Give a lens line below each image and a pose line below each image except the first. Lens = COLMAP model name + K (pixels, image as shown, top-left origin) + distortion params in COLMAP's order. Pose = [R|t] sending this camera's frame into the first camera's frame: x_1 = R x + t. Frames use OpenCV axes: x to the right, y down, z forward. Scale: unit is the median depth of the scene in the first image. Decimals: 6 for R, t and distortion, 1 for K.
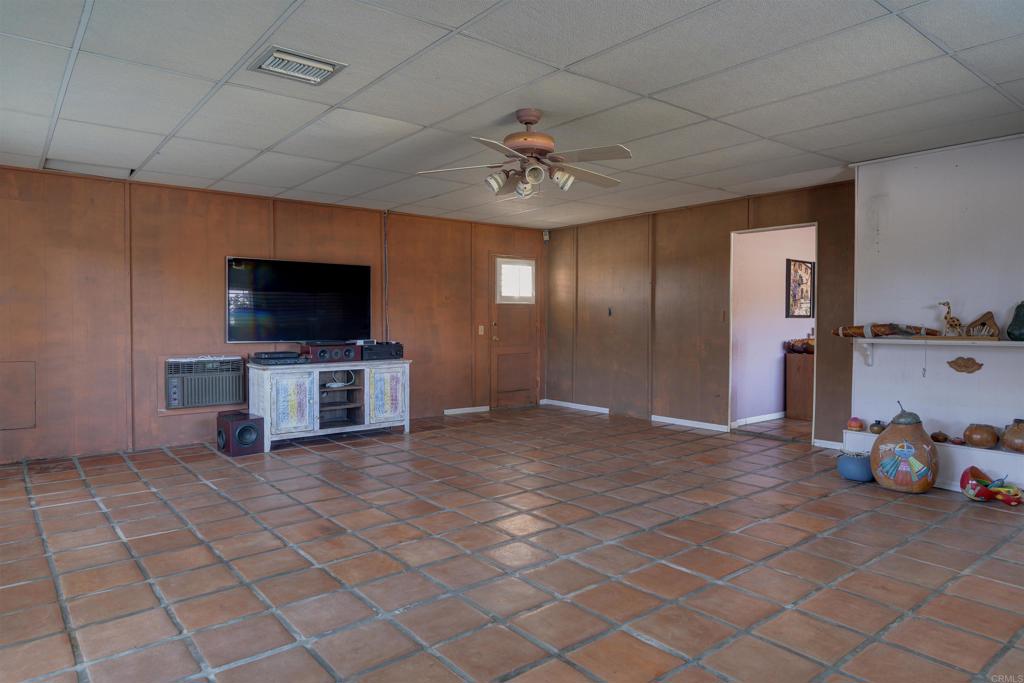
lens RADIAL K [[630.4, 0, 507.6], [0, 630.4, 337.5], [0, 0, 1]] dist [-0.001477, -0.001146]
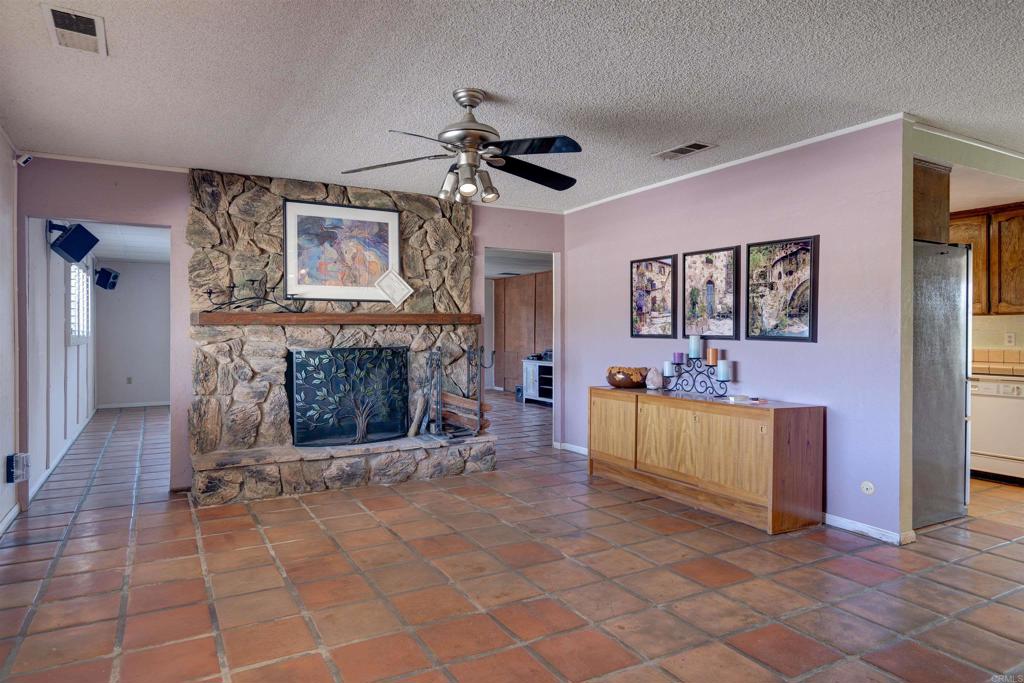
lens RADIAL K [[630.4, 0, 507.6], [0, 630.4, 337.5], [0, 0, 1]] dist [-0.001477, -0.001146]
pose [[-0.163816, 0.006388, -0.986470, 1.409446], [-0.033038, 0.999383, 0.011958, -0.041427], [0.985937, 0.034550, -0.163504, 1.129137]]
